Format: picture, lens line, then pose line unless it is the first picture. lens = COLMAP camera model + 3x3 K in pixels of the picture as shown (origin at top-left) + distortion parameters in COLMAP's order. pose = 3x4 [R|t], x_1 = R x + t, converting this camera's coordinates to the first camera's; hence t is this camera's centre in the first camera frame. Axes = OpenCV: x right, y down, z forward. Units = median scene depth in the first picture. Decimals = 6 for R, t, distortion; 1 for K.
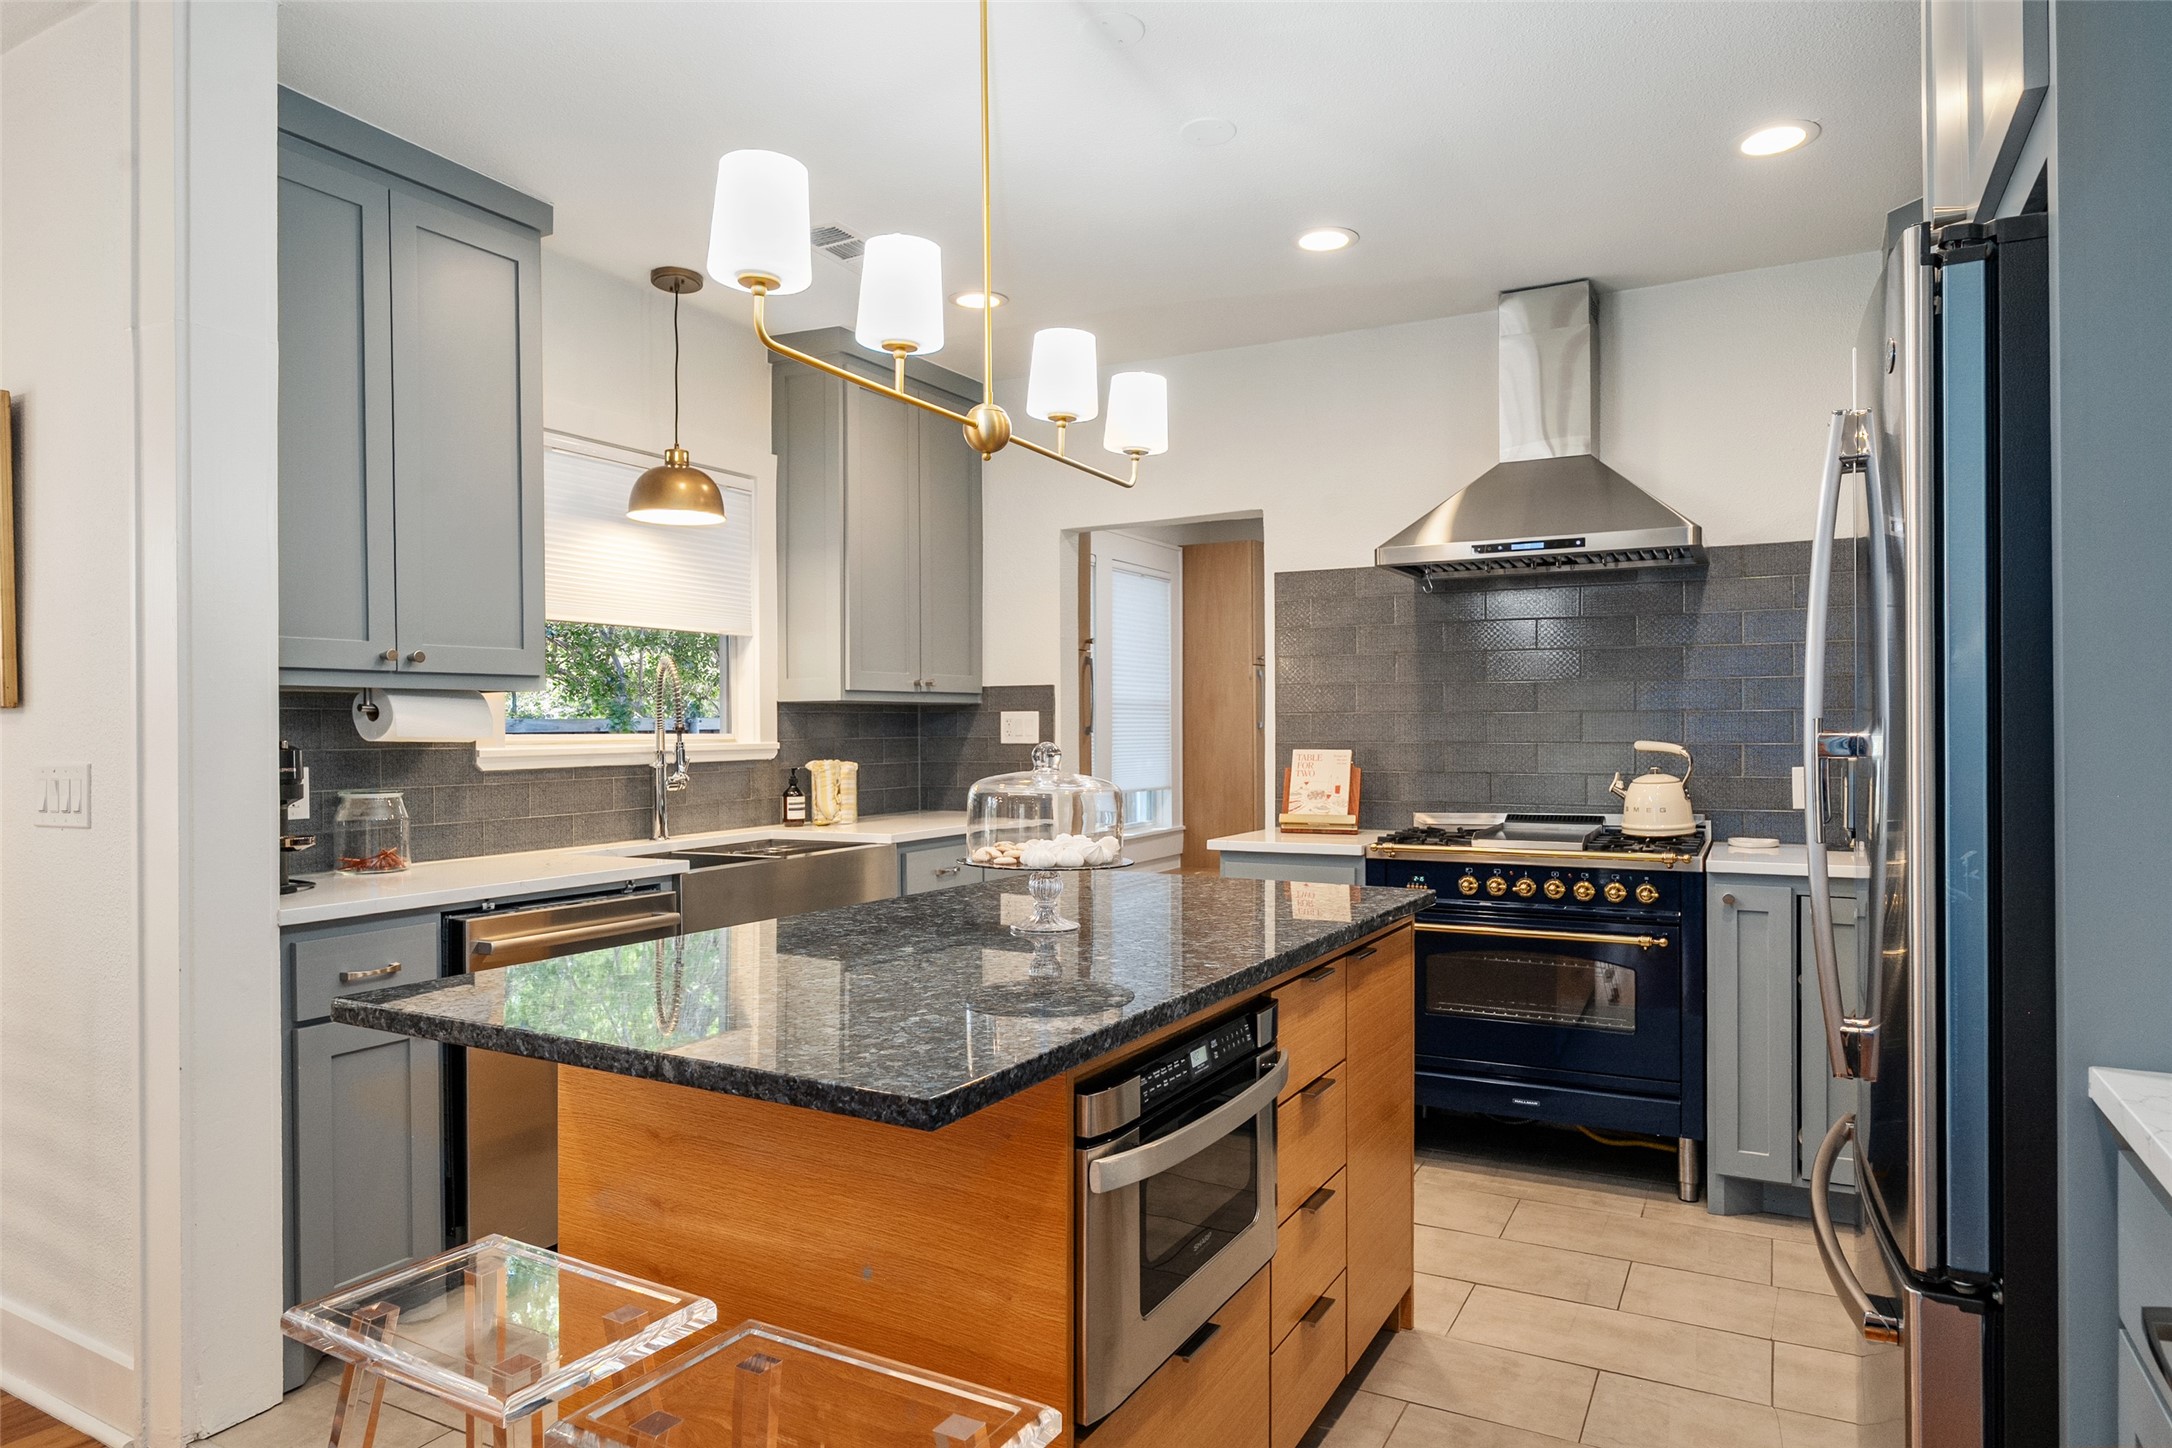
lens RADIAL K [[1280.4, 0, 1123.3], [0, 1280.4, 730.7], [0, 0, 1]] dist [-0.000802, -0.002254]
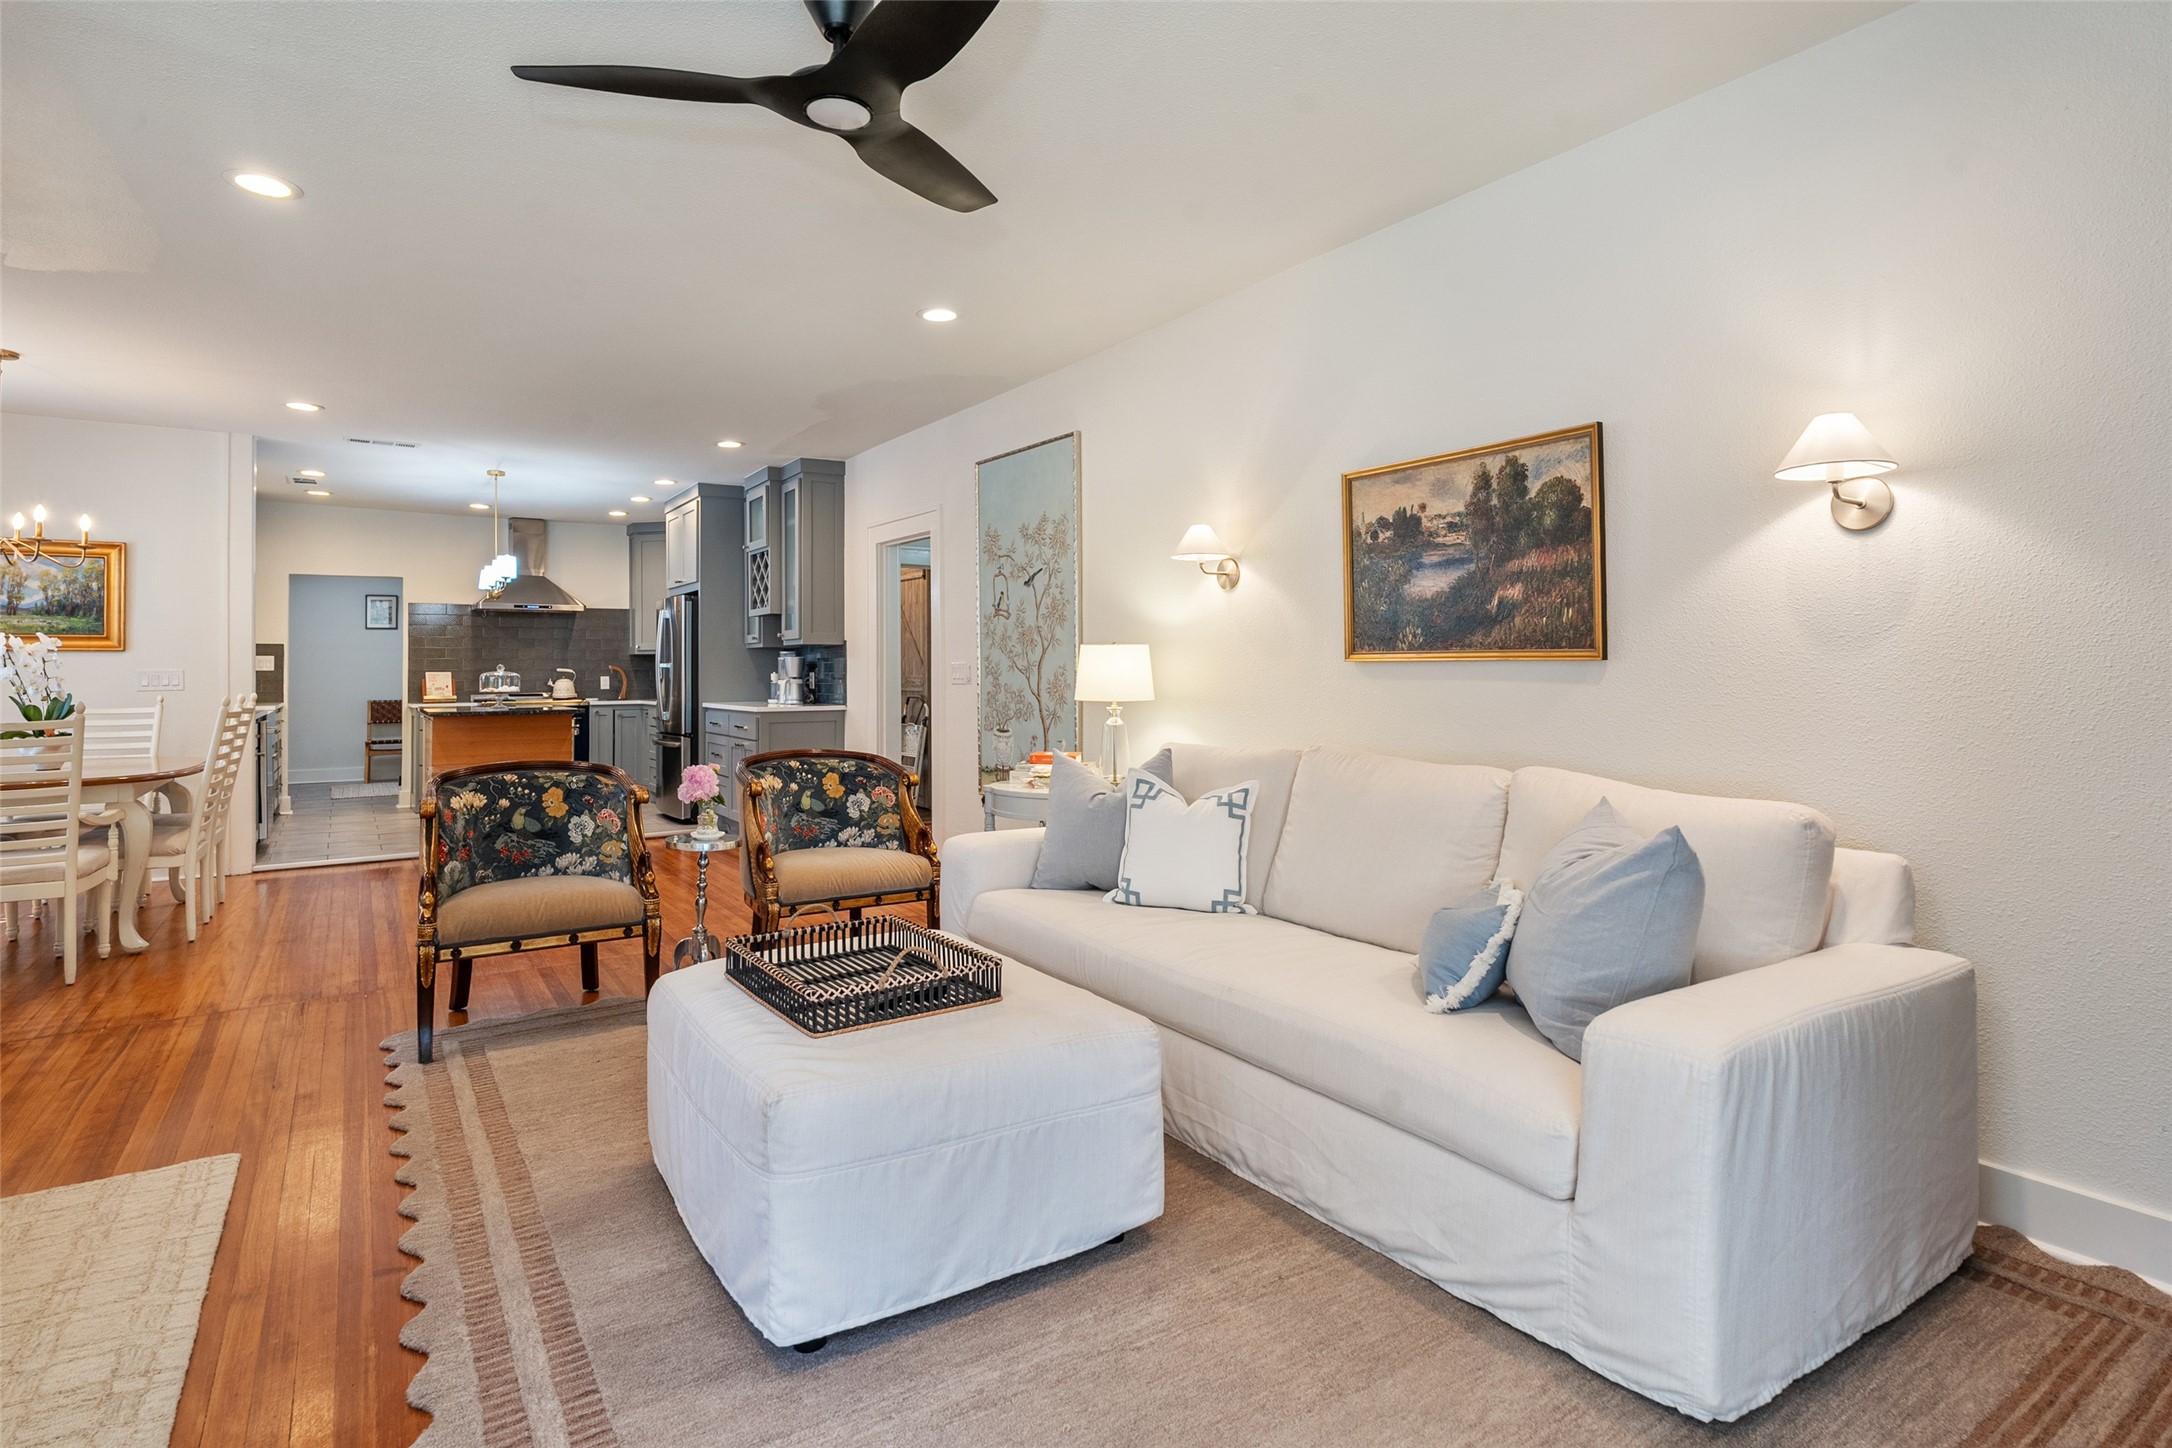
lens RADIAL K [[1071.4, 0, 1054.6], [0, 1071.4, 623.2], [0, 0, 1]] dist [-0.004686, 0.000186]
pose [[0.480251, 0.038823, 0.876272, -1.622615], [0.004726, 0.998891, -0.046846, 0.031924], [-0.877119, 0.026639, 0.479535, -1.642387]]
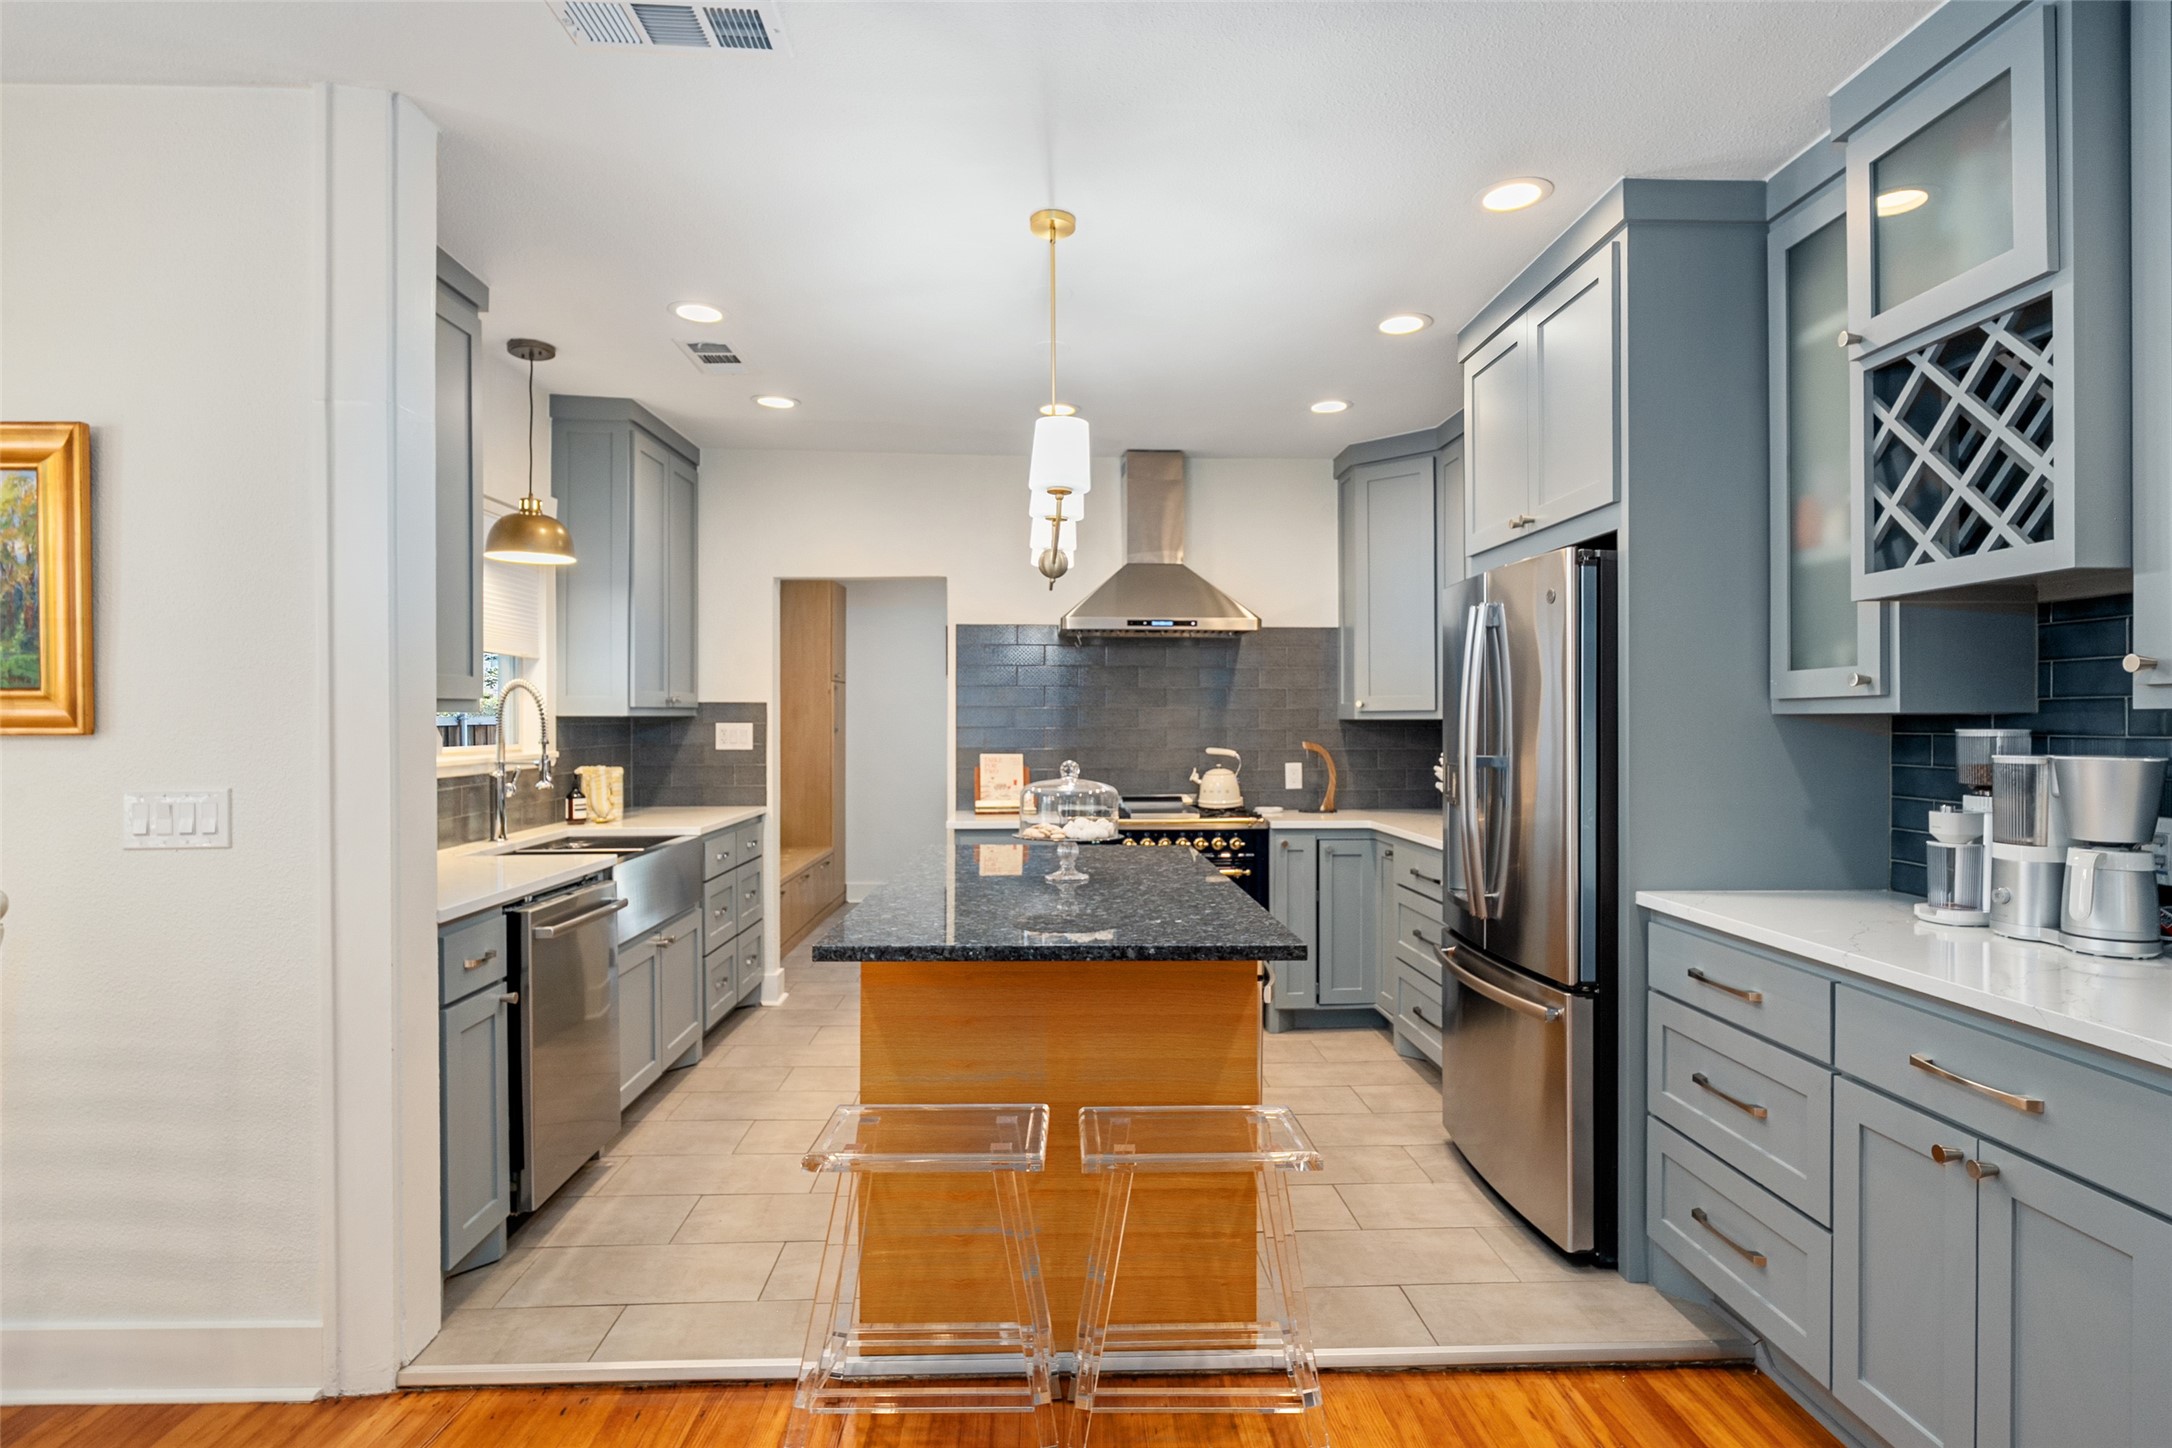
lens RADIAL K [[1132.0, 0, 1095.0], [0, 1132.0, 722.4], [0, 0, 1]] dist [-0.006089, 0.002051]
pose [[0.857166, 0.005697, 0.515008, -0.535043], [-0.006323, 0.999980, -0.000537, -0.026931], [-0.515001, -0.002796, 0.857185, -0.152371]]
